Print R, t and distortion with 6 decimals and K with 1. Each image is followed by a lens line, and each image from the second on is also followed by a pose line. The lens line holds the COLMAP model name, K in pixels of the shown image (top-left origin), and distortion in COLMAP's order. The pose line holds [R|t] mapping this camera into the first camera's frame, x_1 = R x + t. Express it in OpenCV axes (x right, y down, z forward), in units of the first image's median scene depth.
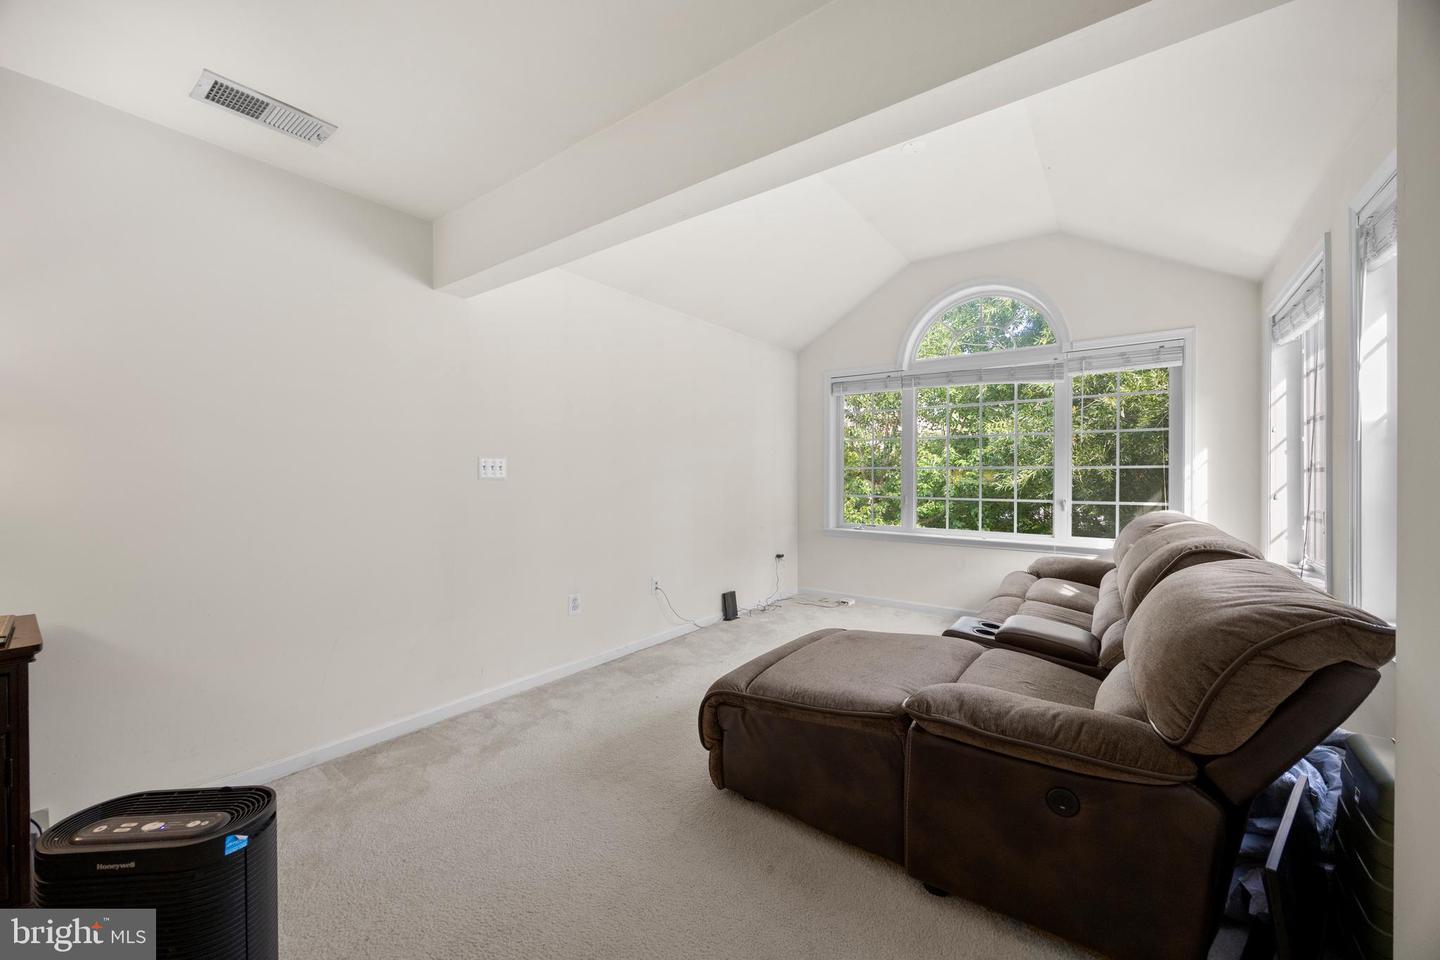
lens RADIAL K [[545.4, 0, 722.9], [0, 545.4, 476.5], [0, 0, 1]] dist [-0.006950, 0.000697]
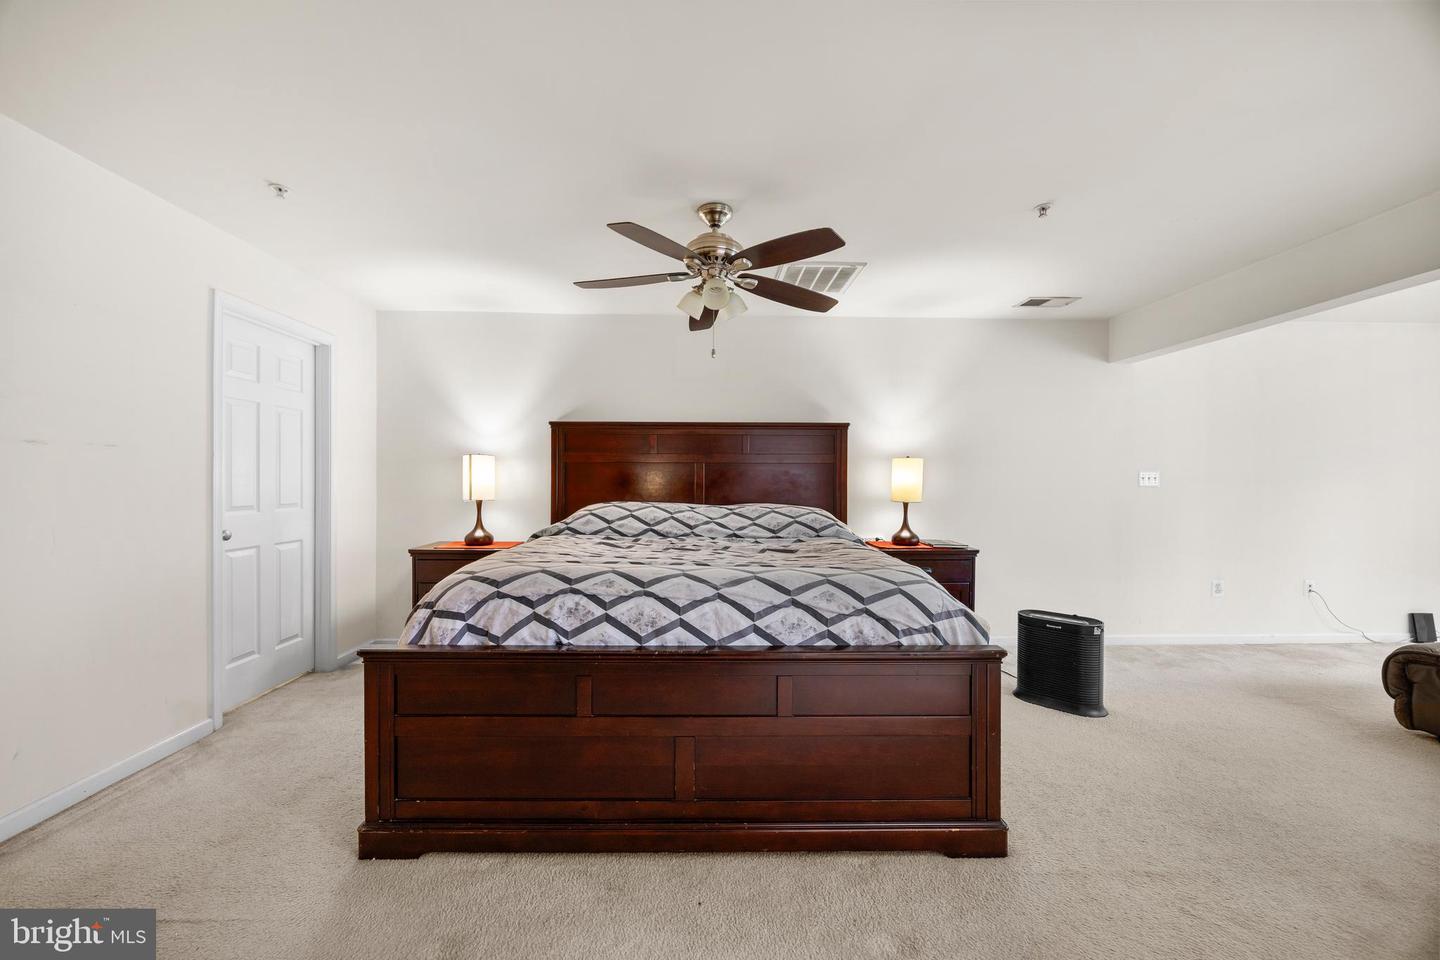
lens RADIAL K [[545.4, 0, 709.8], [0, 545.4, 485.7], [0, 0, 1]] dist [-0.006950, 0.000697]
pose [[0.612367, 0.004785, -0.790559, -0.005055], [-0.005593, 0.999983, 0.001720, 0.004324], [0.790554, 0.003368, 0.612383, -0.536068]]
